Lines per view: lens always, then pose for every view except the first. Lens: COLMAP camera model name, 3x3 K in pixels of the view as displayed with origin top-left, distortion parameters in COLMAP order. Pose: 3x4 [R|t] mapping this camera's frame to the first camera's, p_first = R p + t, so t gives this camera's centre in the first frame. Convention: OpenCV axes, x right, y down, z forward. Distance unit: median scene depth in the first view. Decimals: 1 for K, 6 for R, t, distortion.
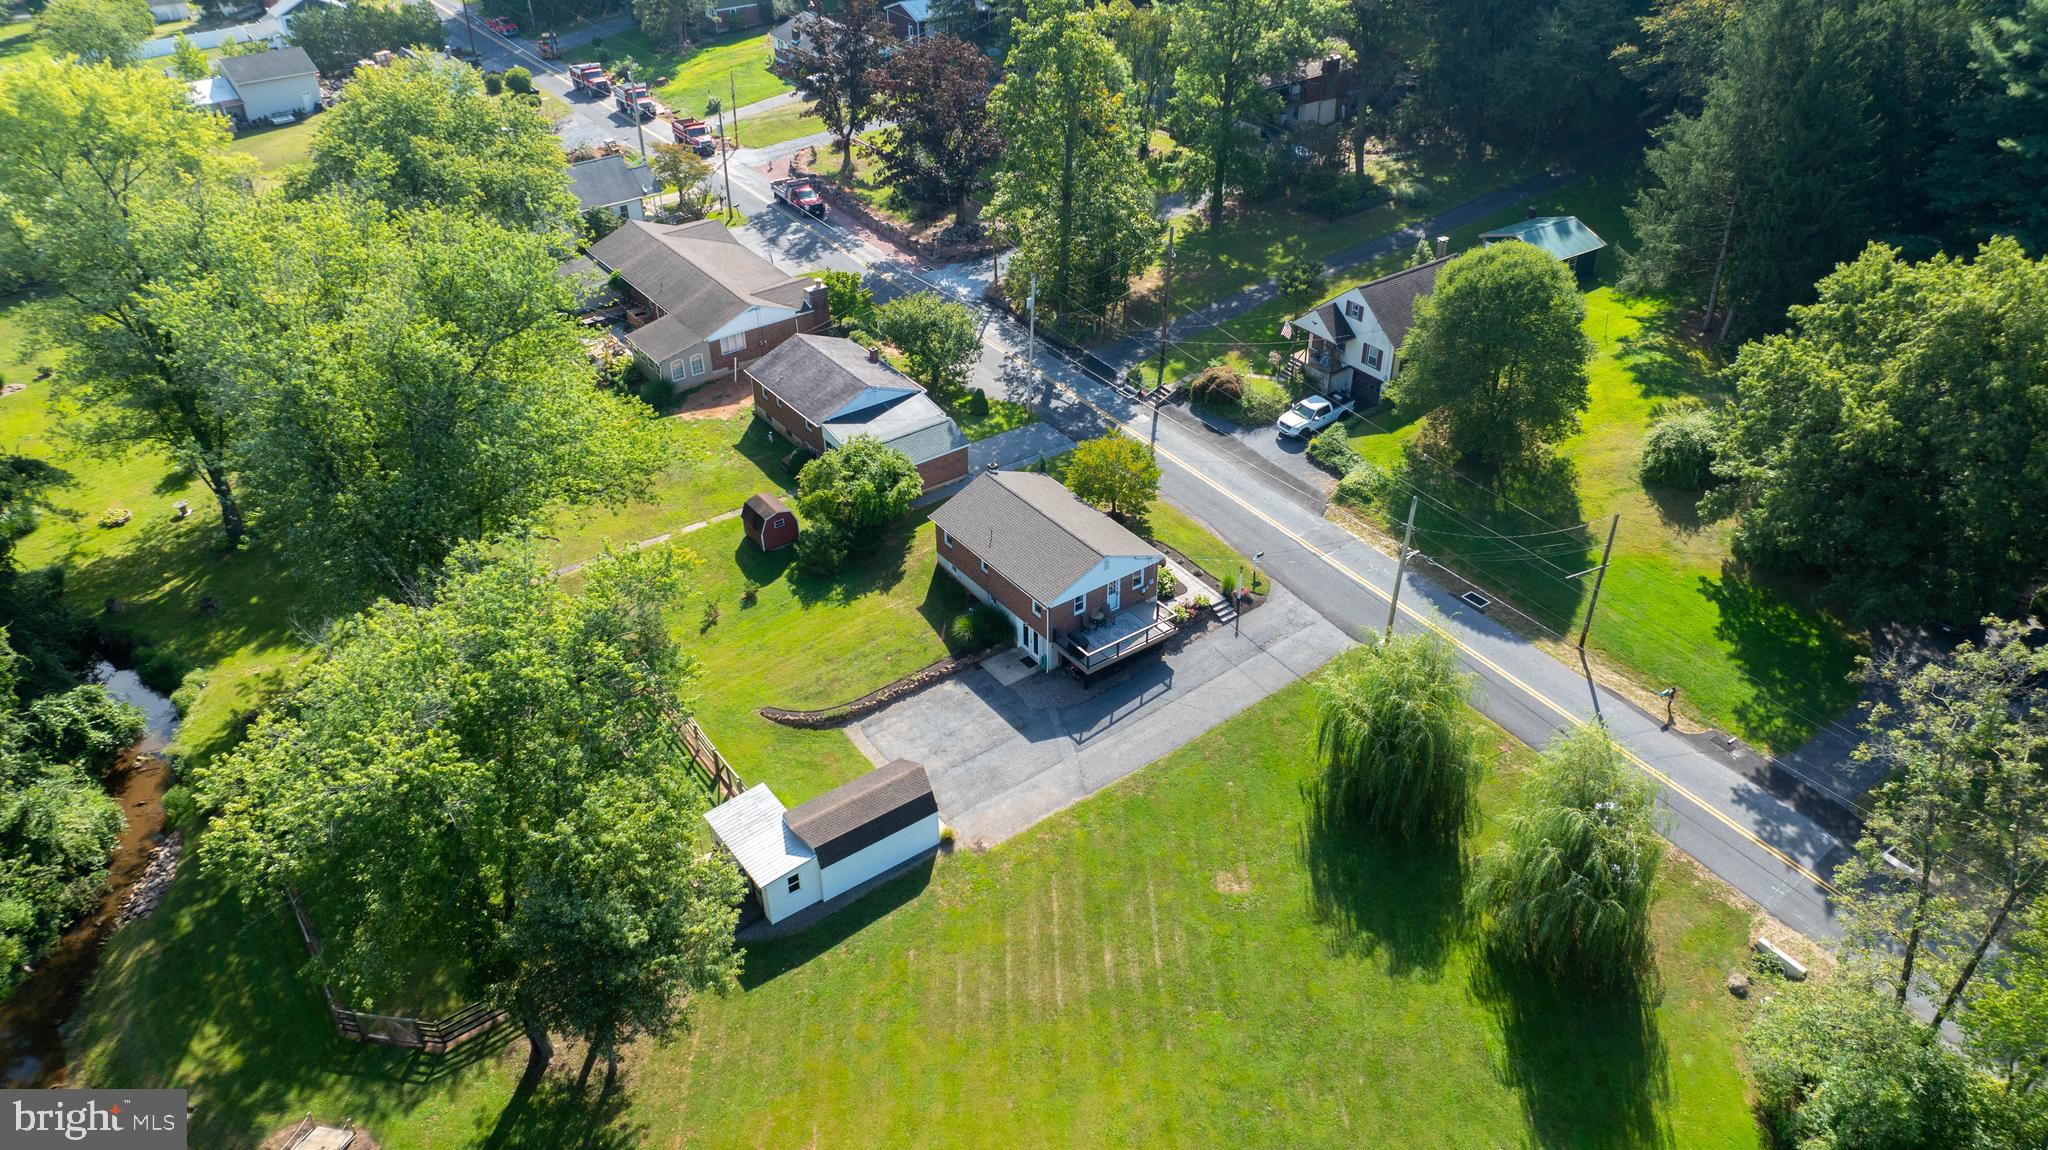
lens RADIAL K [[1436.7, 0, 1028.4], [0, 1436.7, 585.4], [0, 0, 1]] dist [-0.032876, 0.034883]
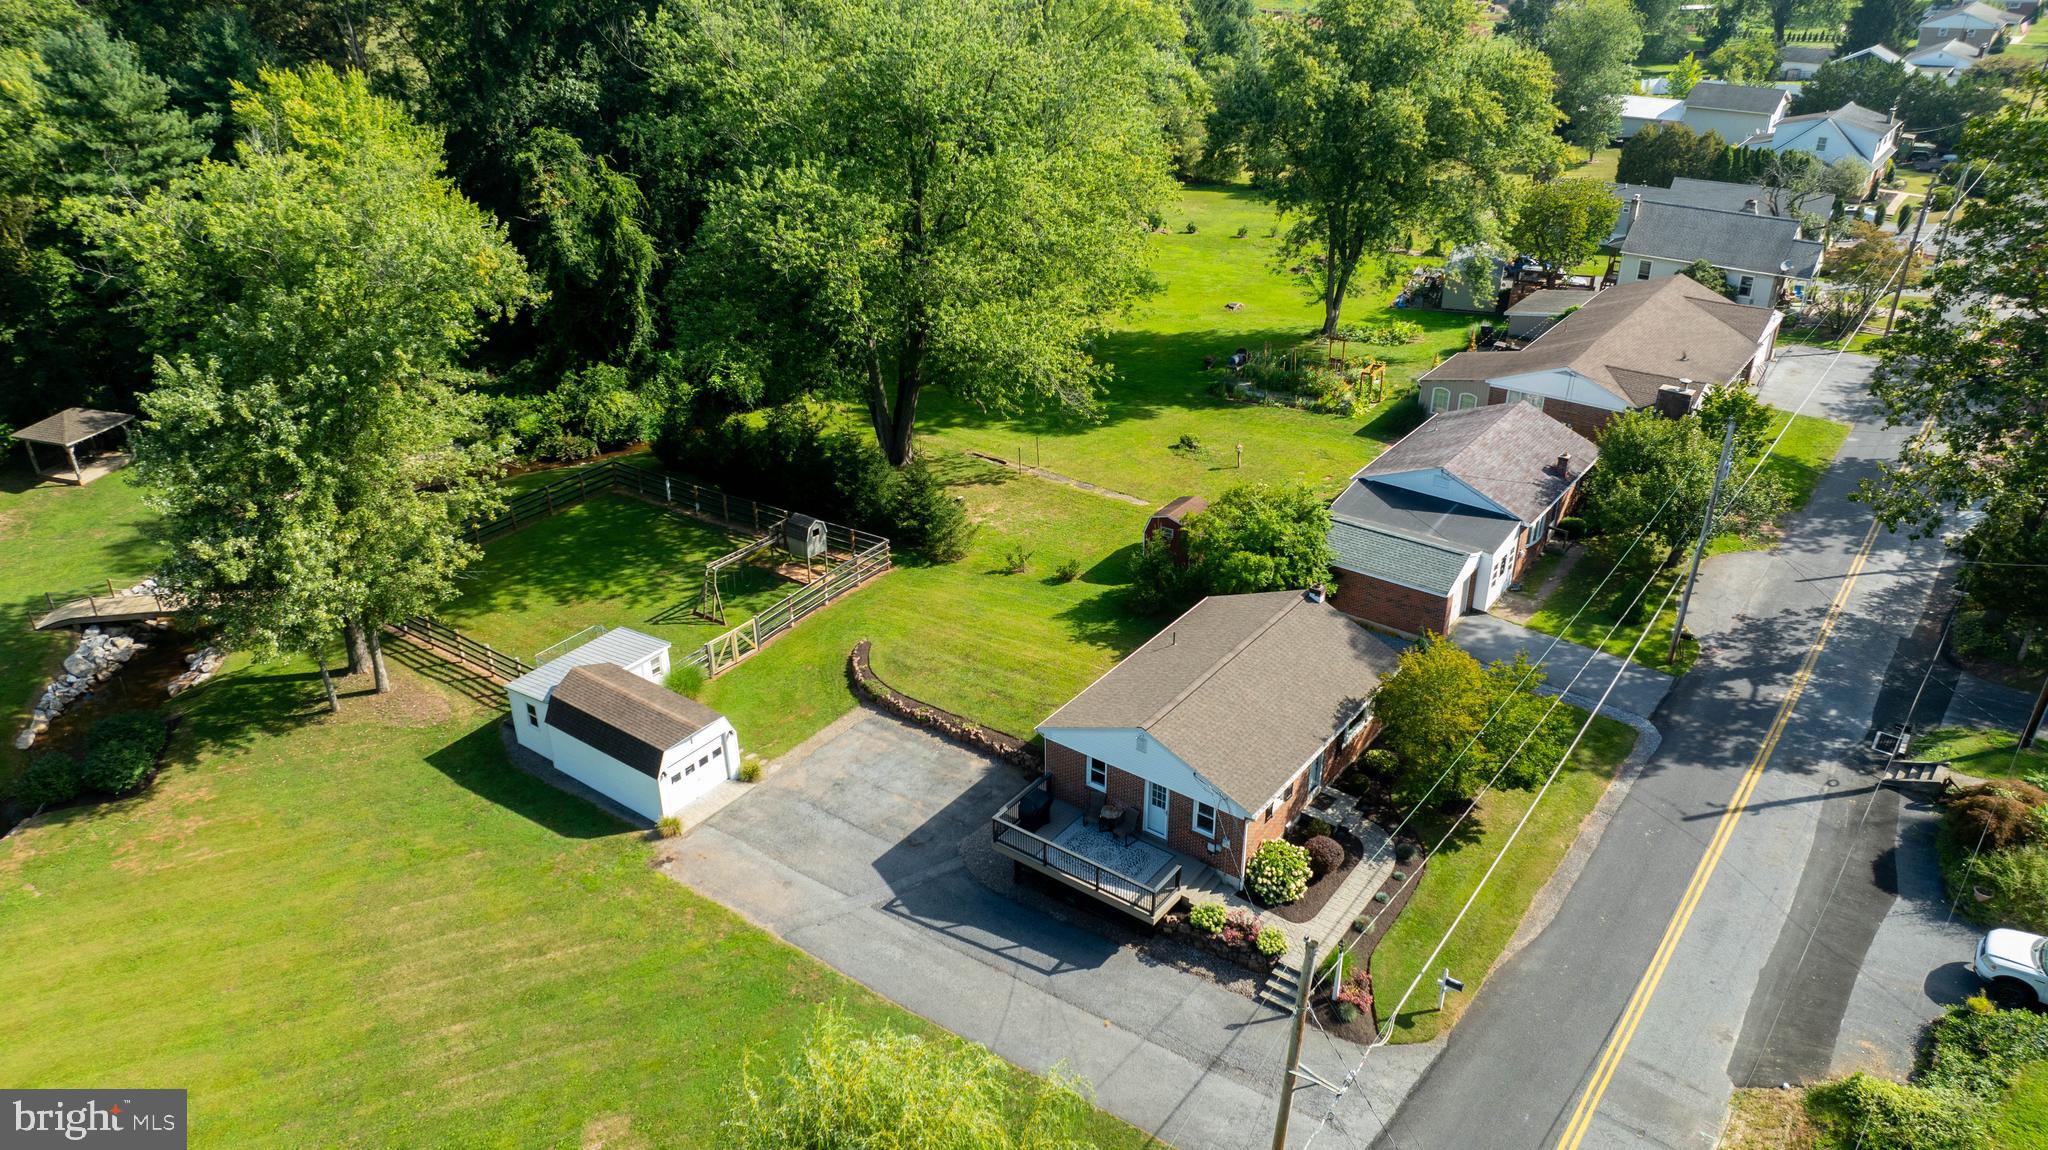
lens RADIAL K [[1436.7, 0, 1027.6], [0, 1436.7, 581.5], [0, 0, 1]] dist [-0.032876, 0.034883]
pose [[0.297550, 0.450124, -0.841934, 0.471783], [-0.541337, 0.805953, 0.239572, -0.171492], [0.786396, 0.384486, 0.483480, 0.614668]]
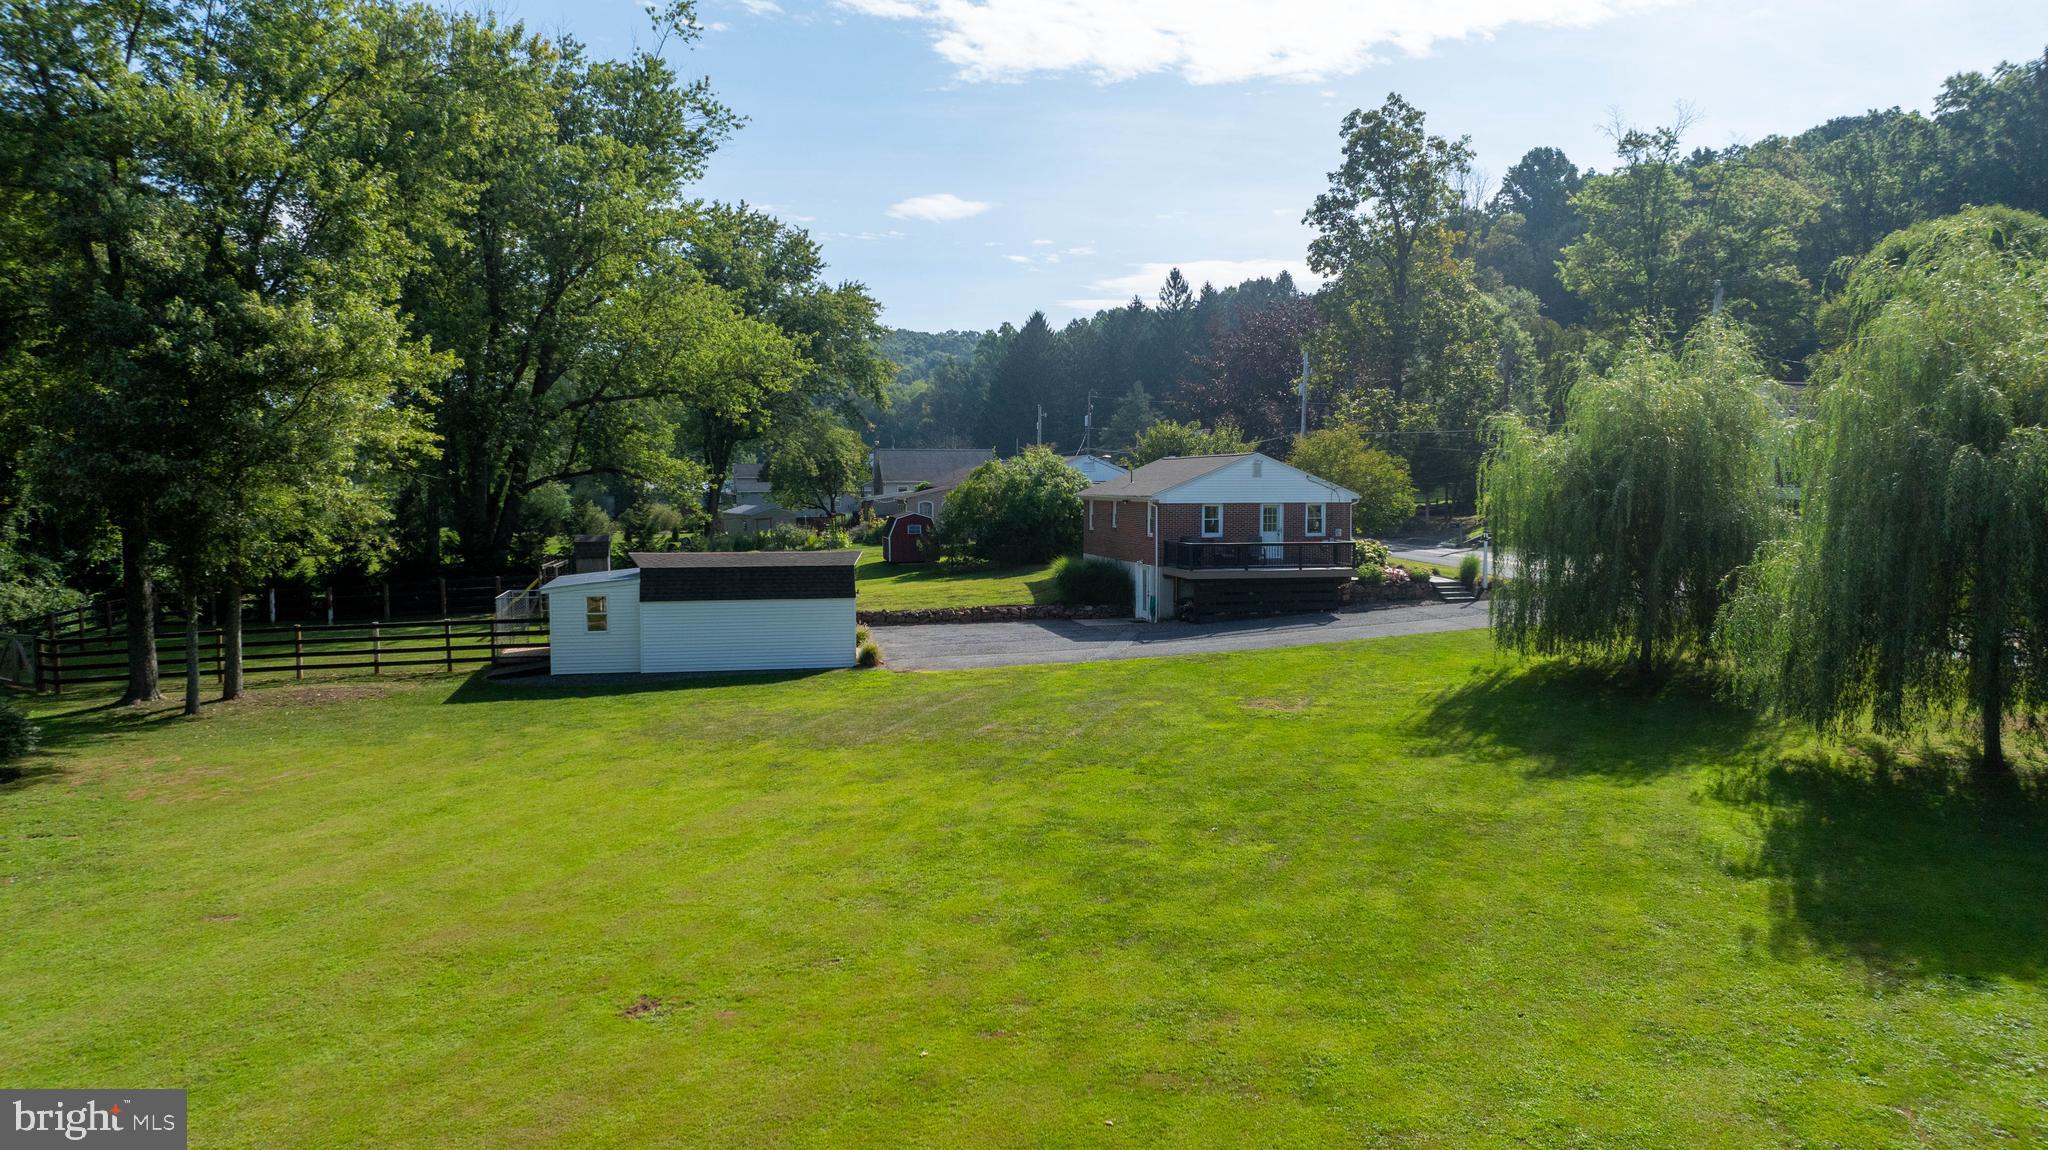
lens RADIAL K [[1436.7, 0, 1020.3], [0, 1436.7, 576.1], [0, 0, 1]] dist [-0.032876, 0.034883]
pose [[0.911893, 0.033335, -0.409073, 0.218877], [-0.237928, 0.855069, -0.460703, 0.349740], [0.334428, 0.517442, 0.787662, 0.420260]]
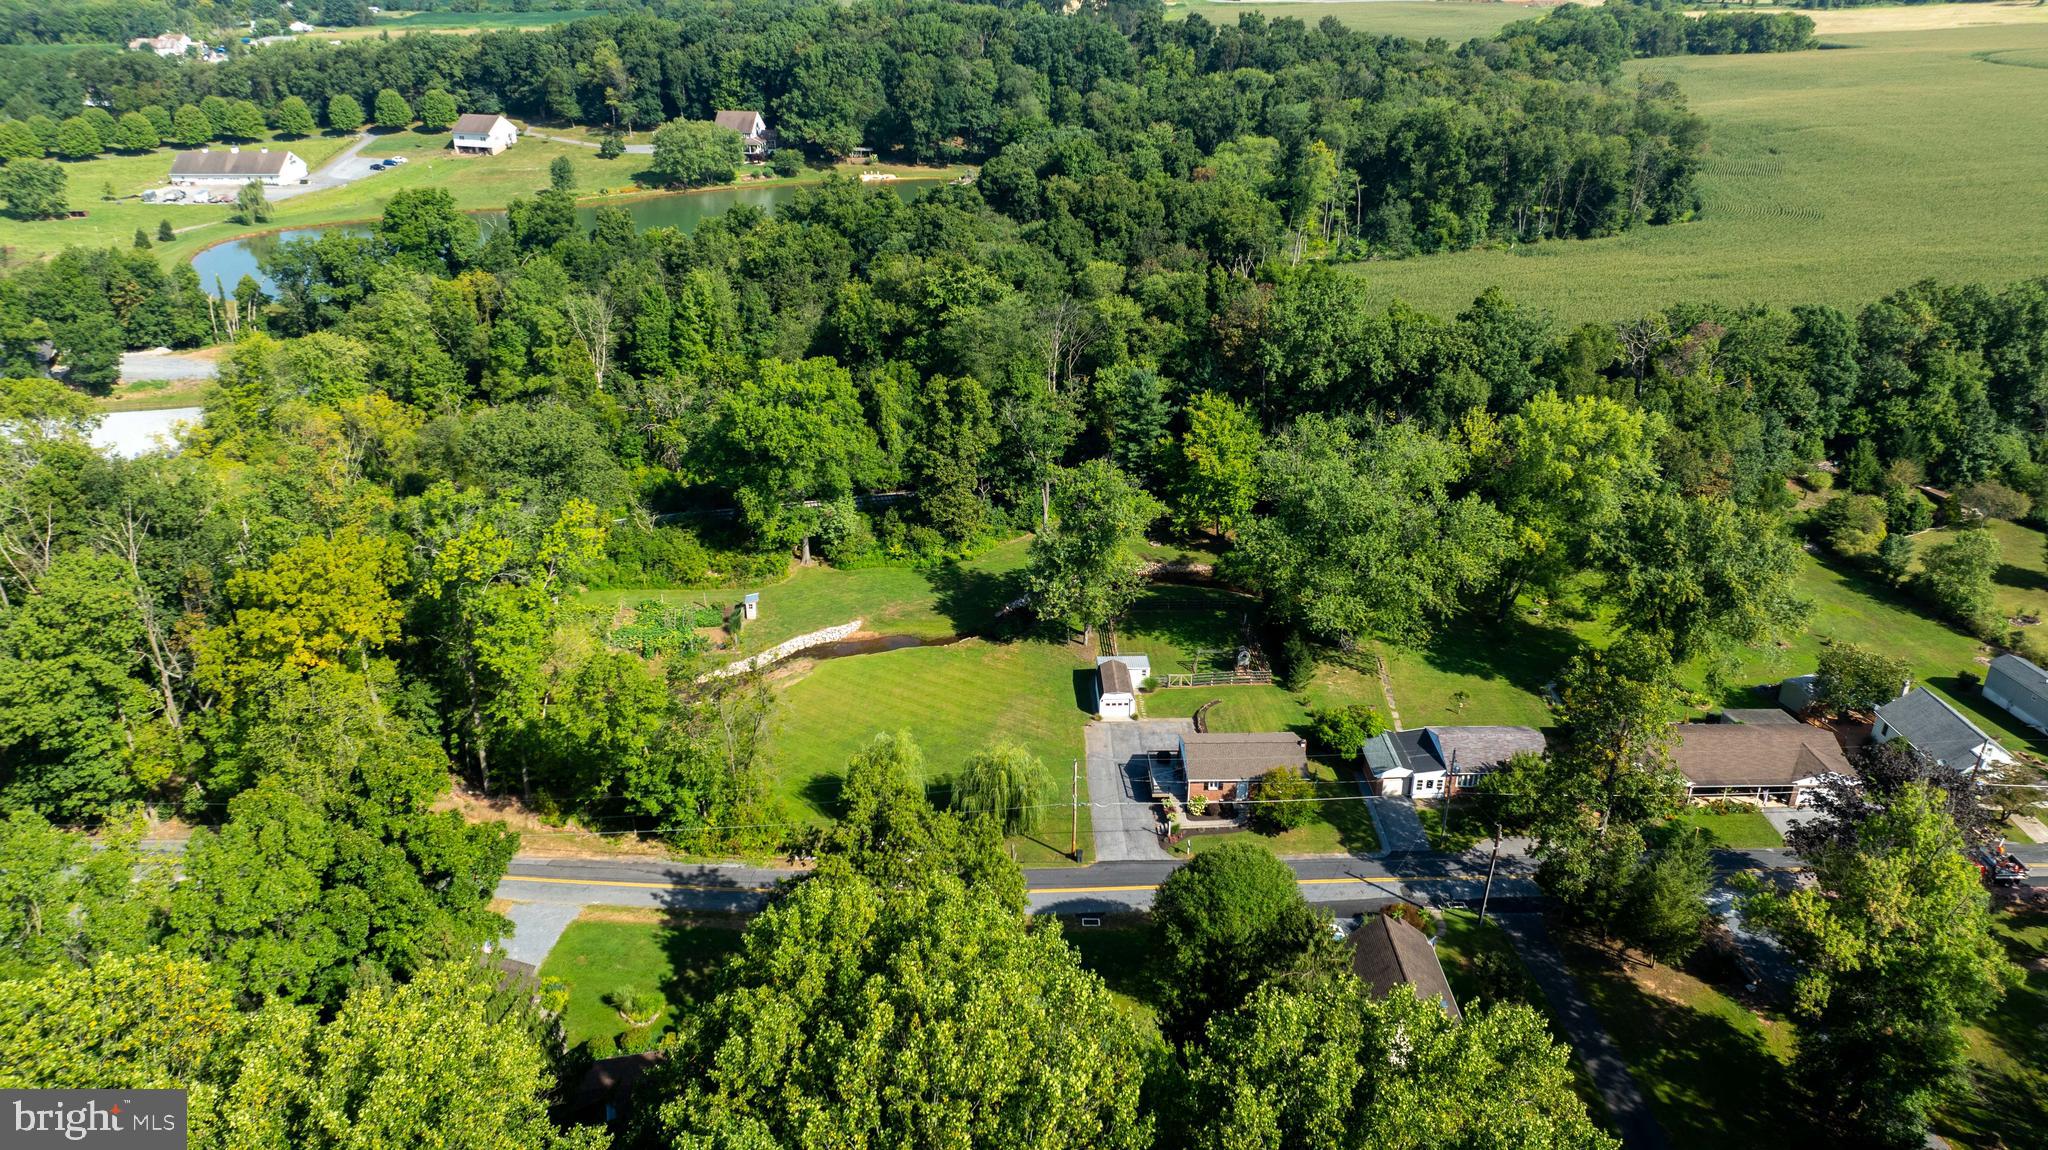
lens RADIAL K [[1436.7, 0, 1020.5], [0, 1436.7, 569.9], [0, 0, 1]] dist [-0.032876, 0.034883]
pose [[-0.575281, 0.356476, -0.736191, 1.306736], [-0.457233, 0.606137, 0.650797, -1.129917], [0.678226, 0.711001, -0.185707, 0.972741]]
